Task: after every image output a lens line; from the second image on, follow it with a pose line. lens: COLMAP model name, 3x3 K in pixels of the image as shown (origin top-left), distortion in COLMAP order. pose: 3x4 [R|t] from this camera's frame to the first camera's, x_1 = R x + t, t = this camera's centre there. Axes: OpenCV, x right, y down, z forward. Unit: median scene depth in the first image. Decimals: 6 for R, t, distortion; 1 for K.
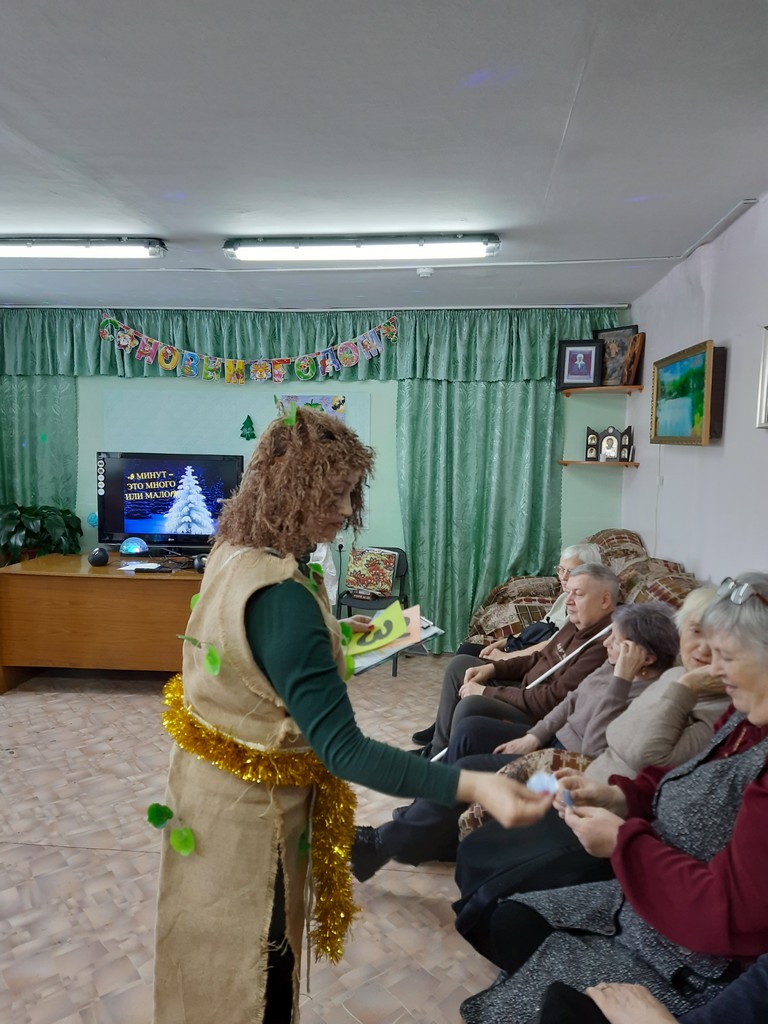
lens RADIAL K [[732.9, 0, 388.7], [0, 732.9, 517.6], [0, 0, 1]] dist [0.110252, -0.119460]
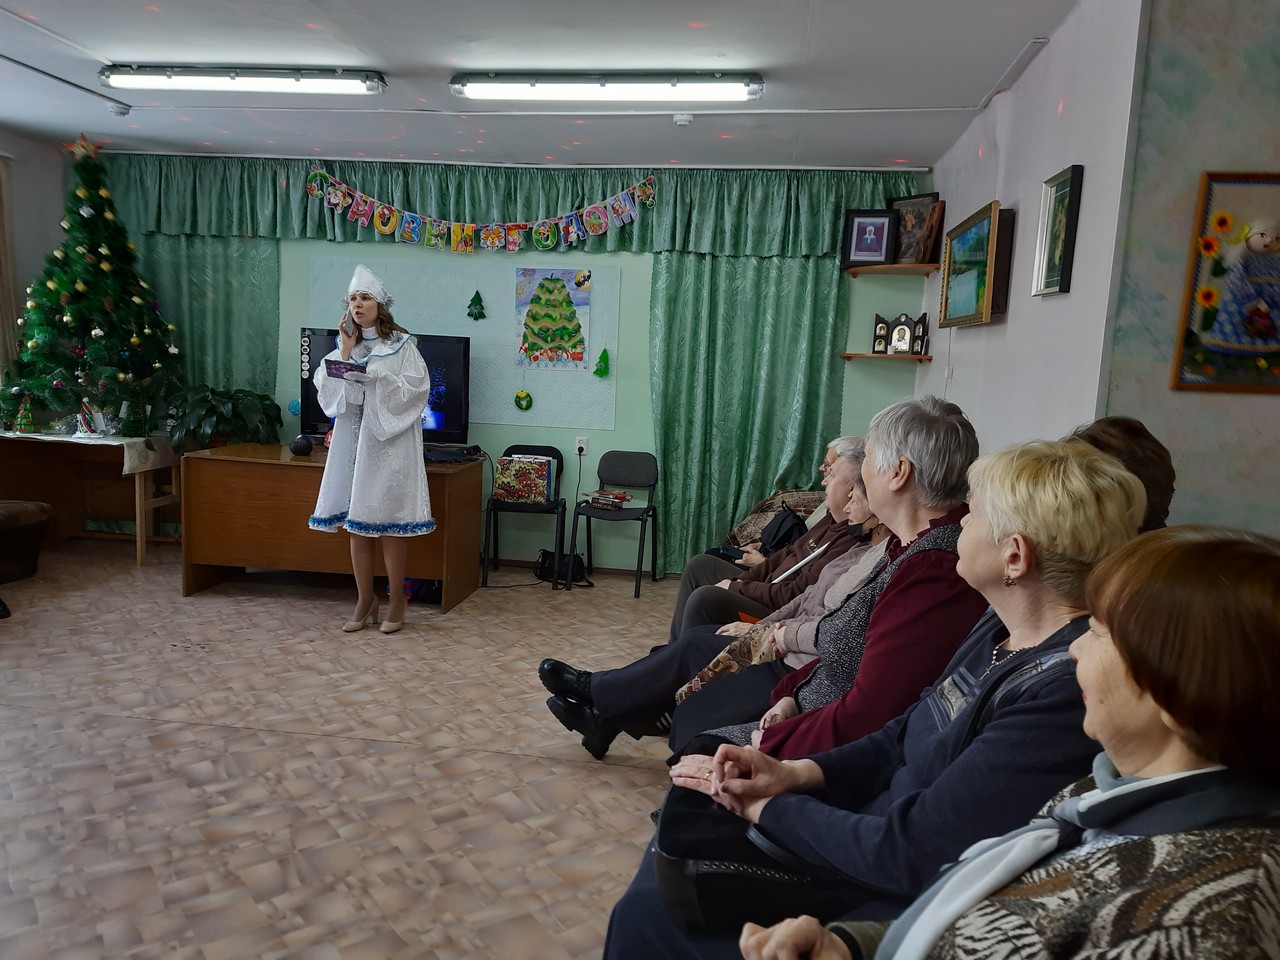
lens RADIAL K [[932.9, 0, 631.2], [0, 932.9, 483.2], [0, 0, 1]] dist [0.106148, -0.113281]
pose [[0.998961, 0.034398, -0.029883, 0.028166], [-0.033496, 0.998983, 0.030170, 0.046179], [0.030891, -0.029138, 0.999098, -0.086249]]
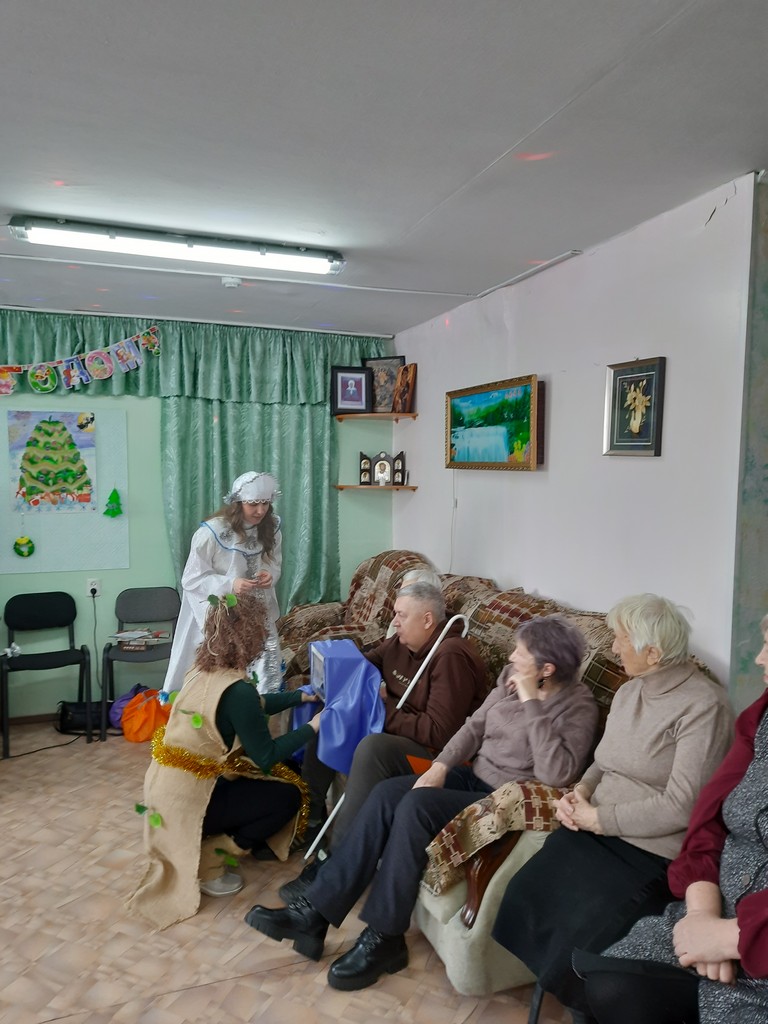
lens RADIAL K [[731.2, 0, 402.1], [0, 731.2, 515.3], [0, 0, 1]] dist [0.072696, -0.107410]
pose [[0.881849, -0.037605, 0.470030, -0.155323], [0.052916, 0.998411, -0.019400, -0.012609], [-0.468554, 0.041980, 0.882437, 0.087687]]
